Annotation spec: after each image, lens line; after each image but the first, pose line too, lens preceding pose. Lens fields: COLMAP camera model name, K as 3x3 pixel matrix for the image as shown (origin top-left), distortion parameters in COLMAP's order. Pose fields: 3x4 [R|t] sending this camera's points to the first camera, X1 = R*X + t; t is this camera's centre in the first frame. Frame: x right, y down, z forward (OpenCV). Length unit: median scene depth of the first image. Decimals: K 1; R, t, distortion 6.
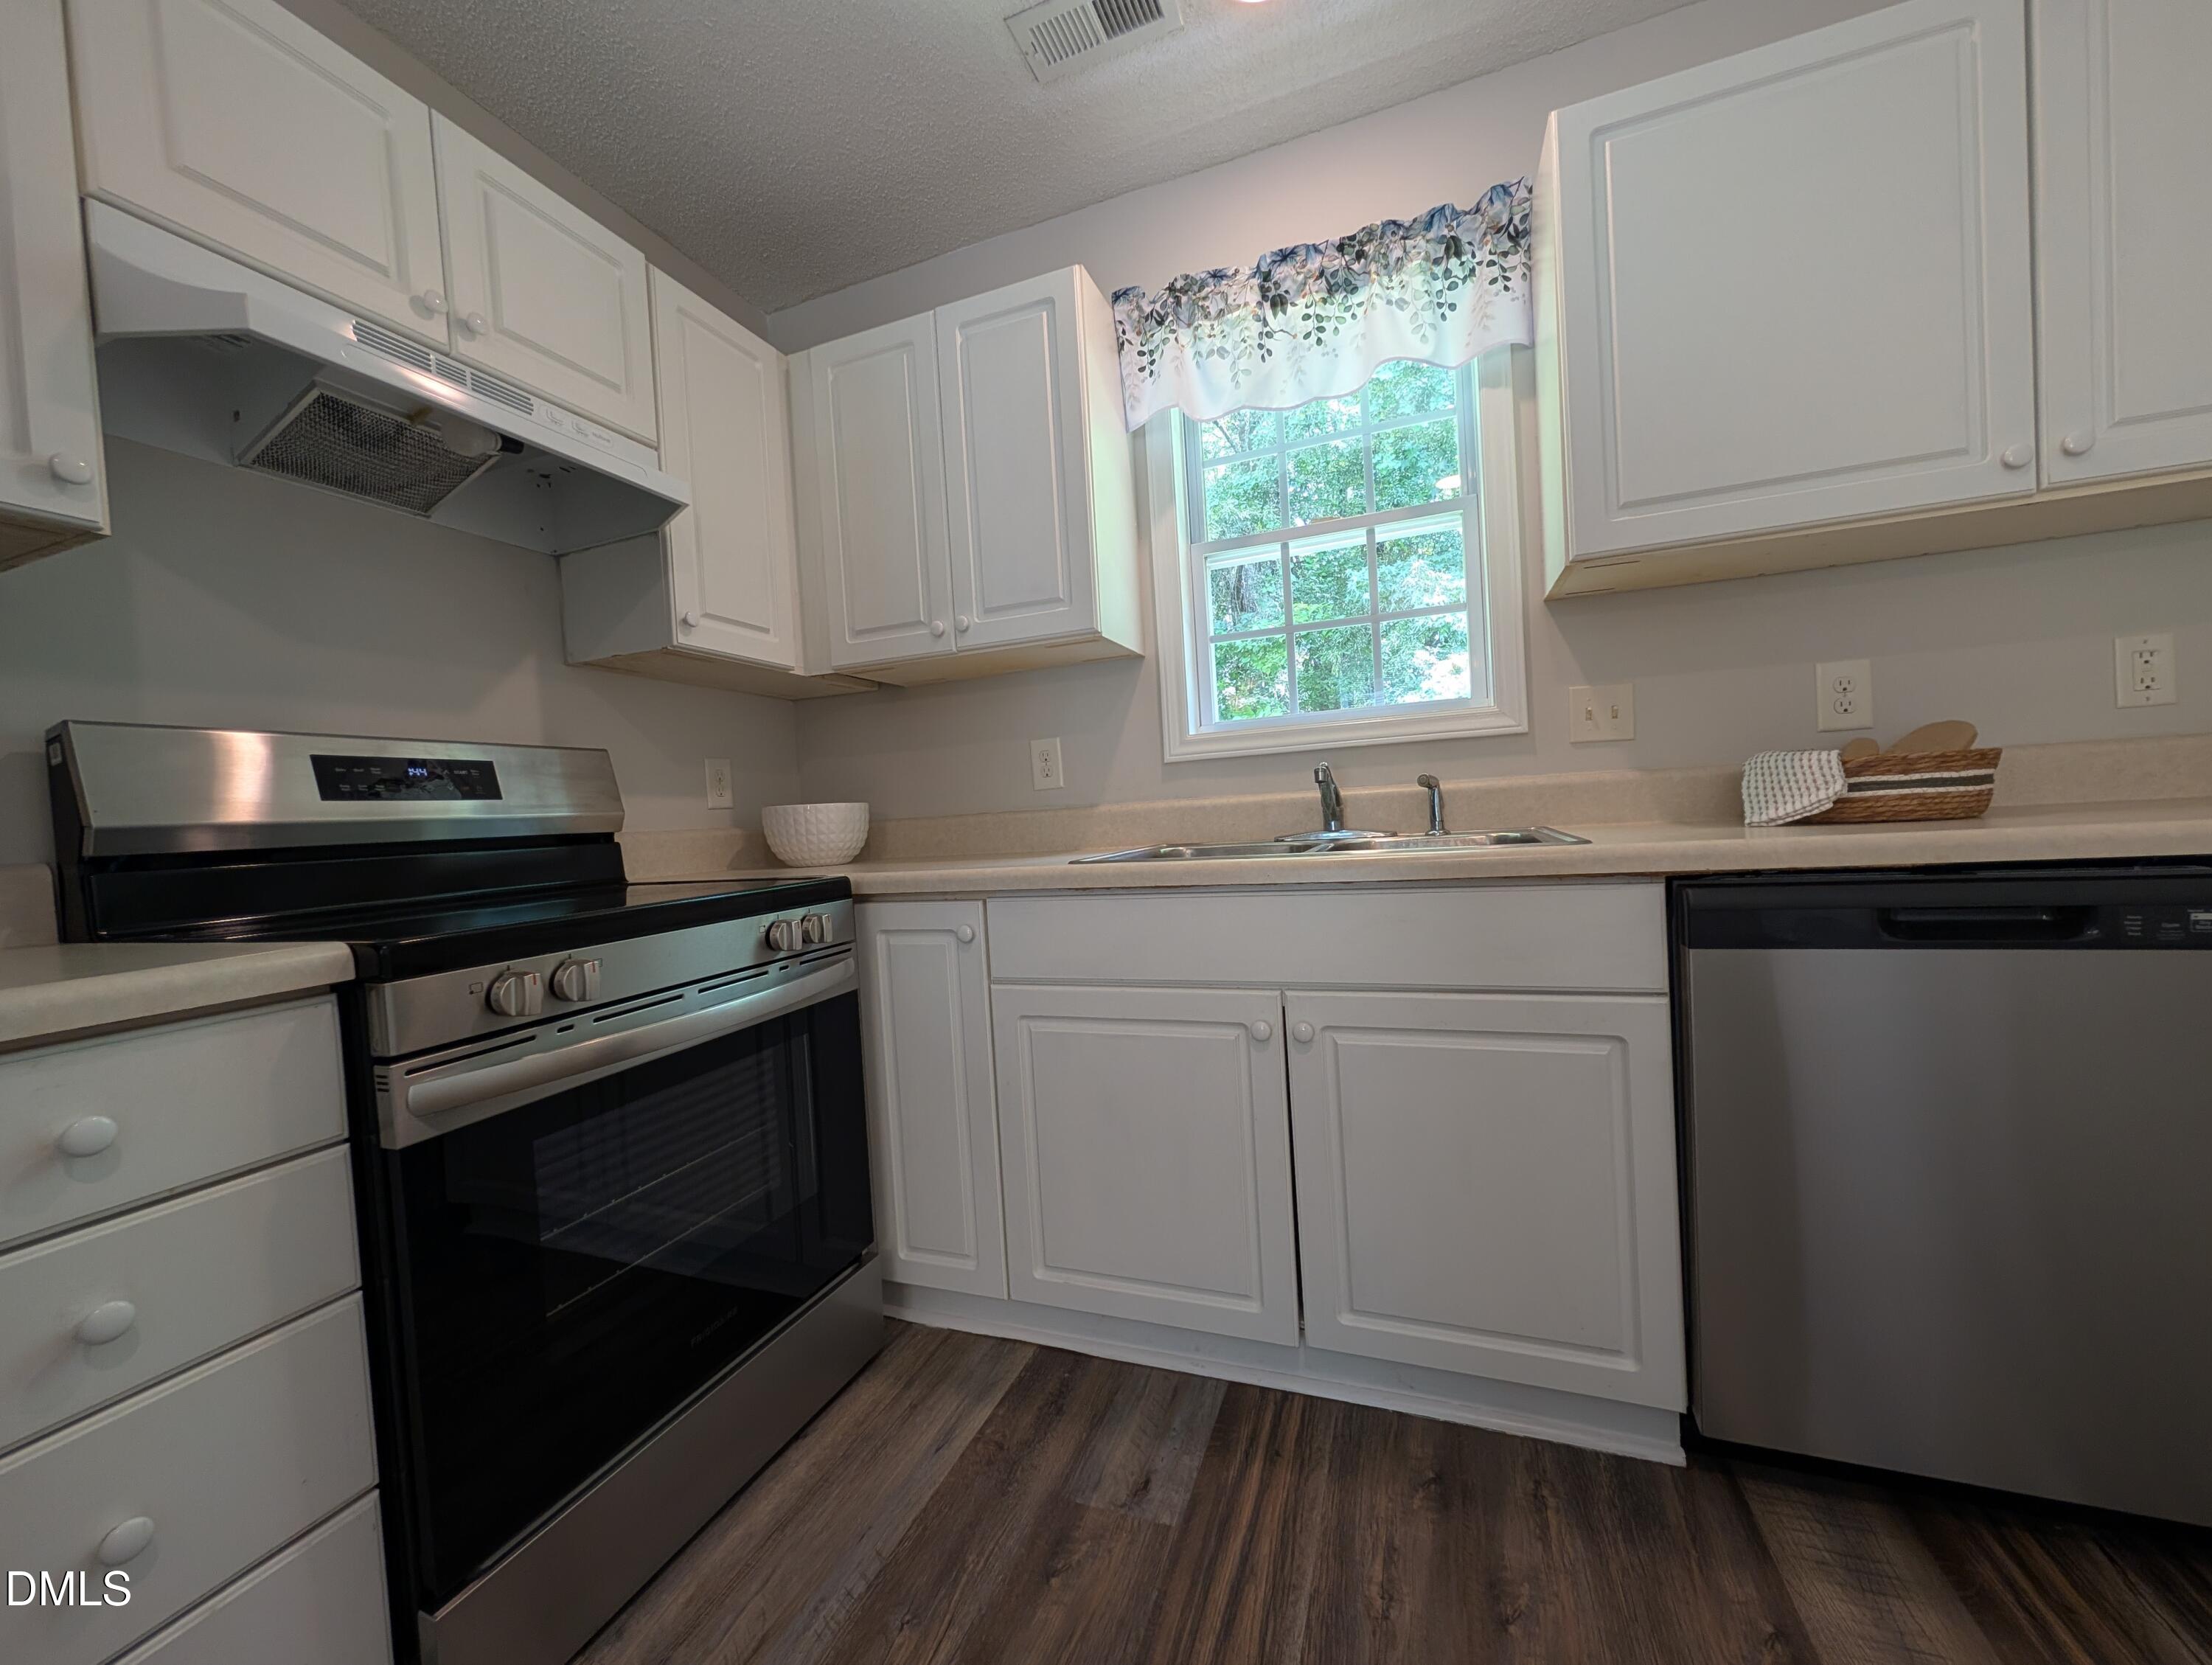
lens RADIAL K [[853.2, 0, 1104.2], [0, 853.2, 837.1], [0, 0, 1]] dist [0.000223, 0.000166]
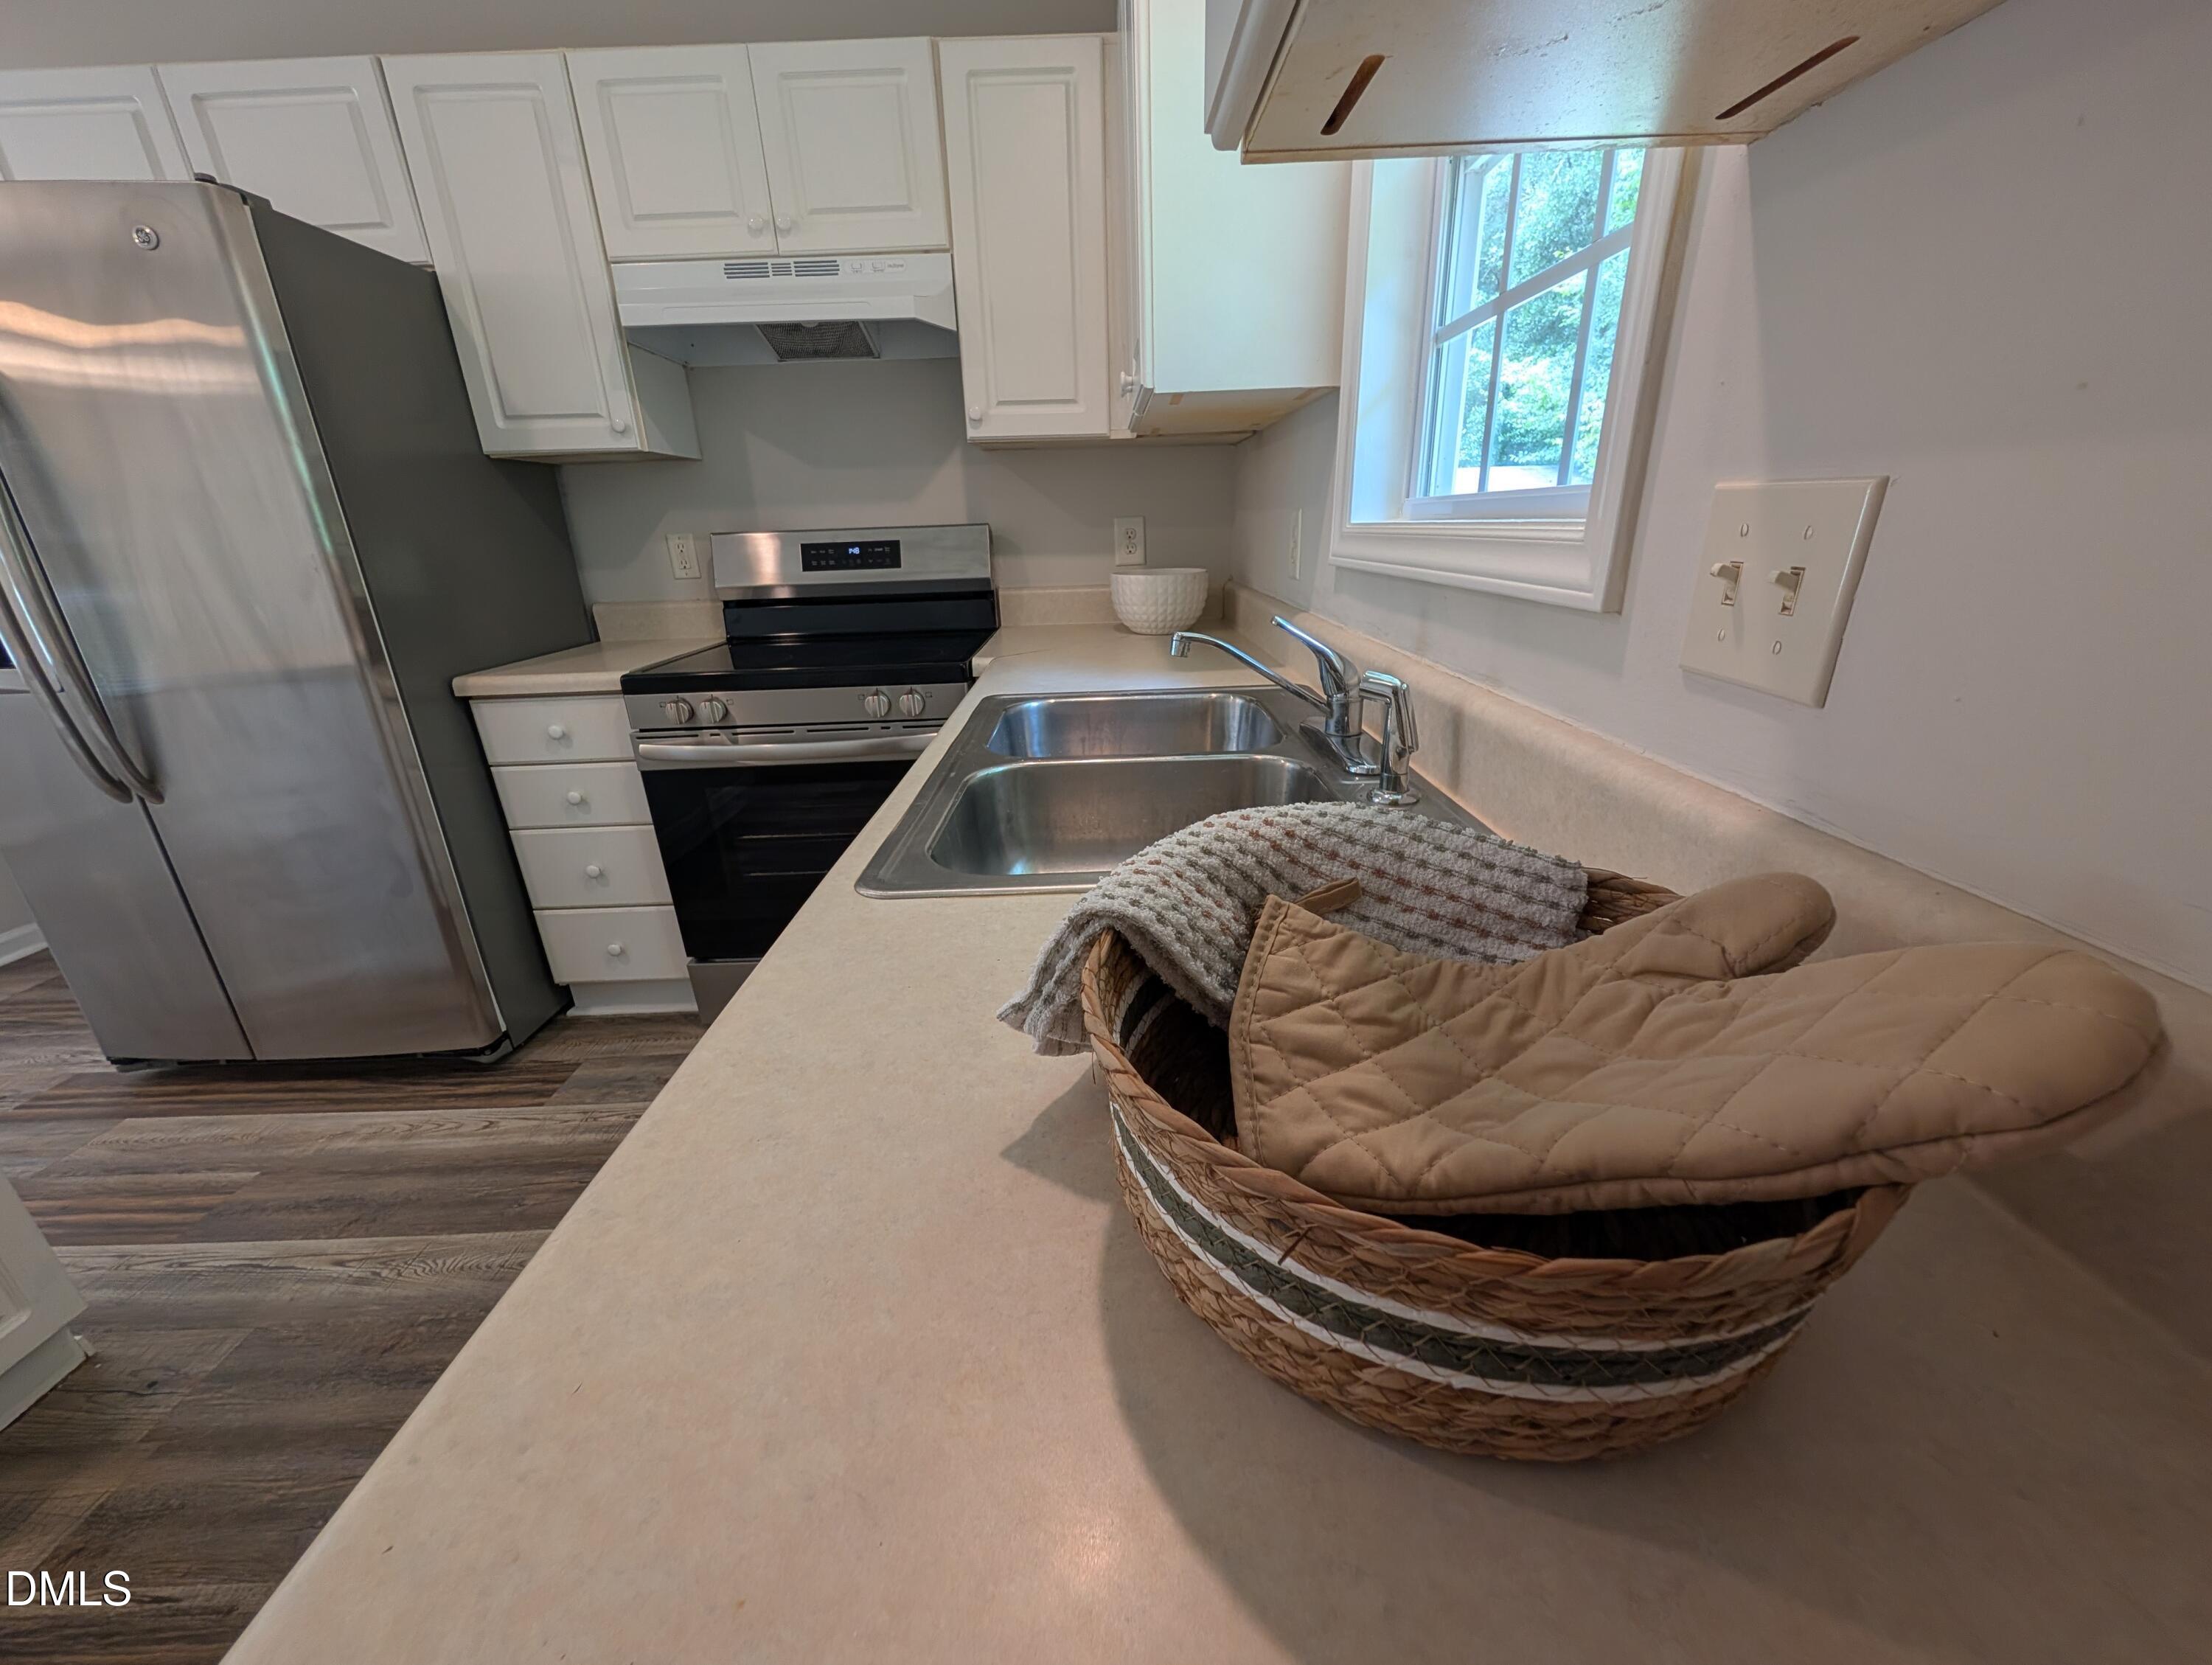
lens RADIAL K [[841.9, 0, 1104.7], [0, 841.9, 837.2], [0, 0, 1]] dist [0.000778, 0.000487]
pose [[0.362357, 0.371712, -0.854709, 0.750354], [-0.012577, 0.918898, 0.394296, -0.171497], [0.931954, -0.132126, 0.337644, 0.671903]]
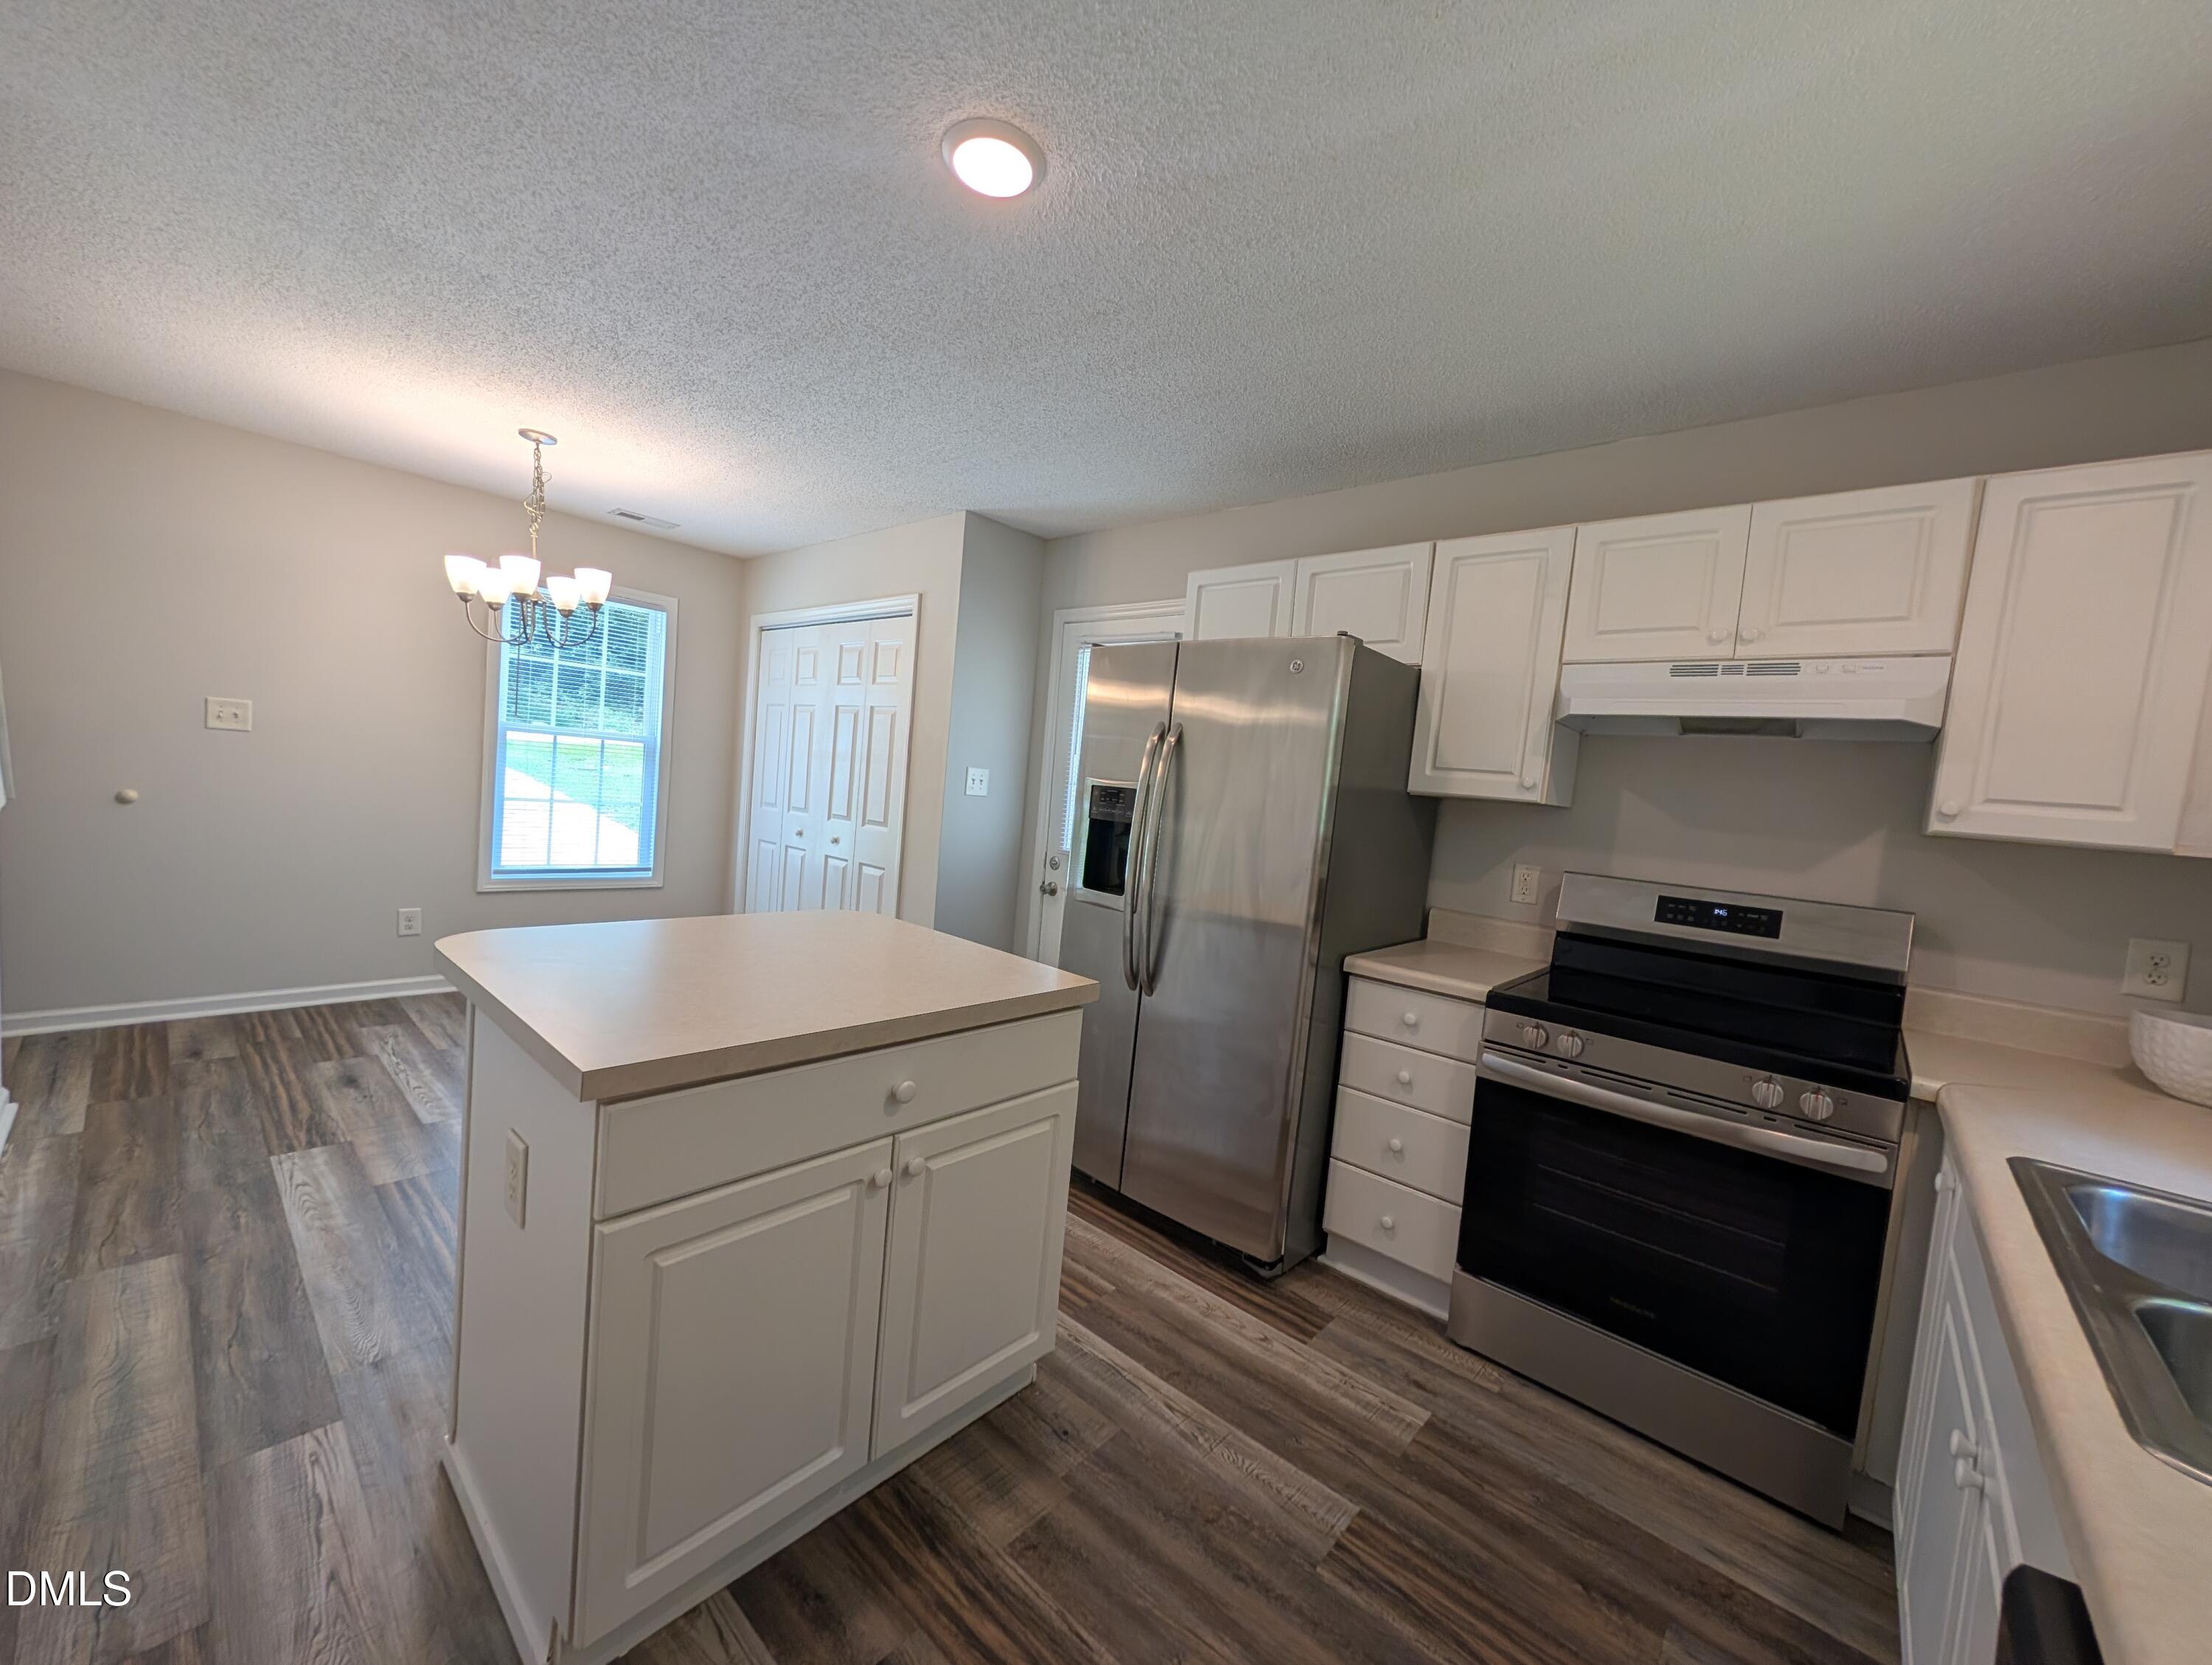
lens RADIAL K [[853.2, 0, 1104.2], [0, 853.2, 837.1], [0, 0, 1]] dist [0.000223, 0.000166]
pose [[-0.360550, 0.085995, -0.928767, 0.845267], [-0.091120, 0.987731, 0.126827, -0.248609], [0.928279, 0.130356, -0.348290, 0.384092]]
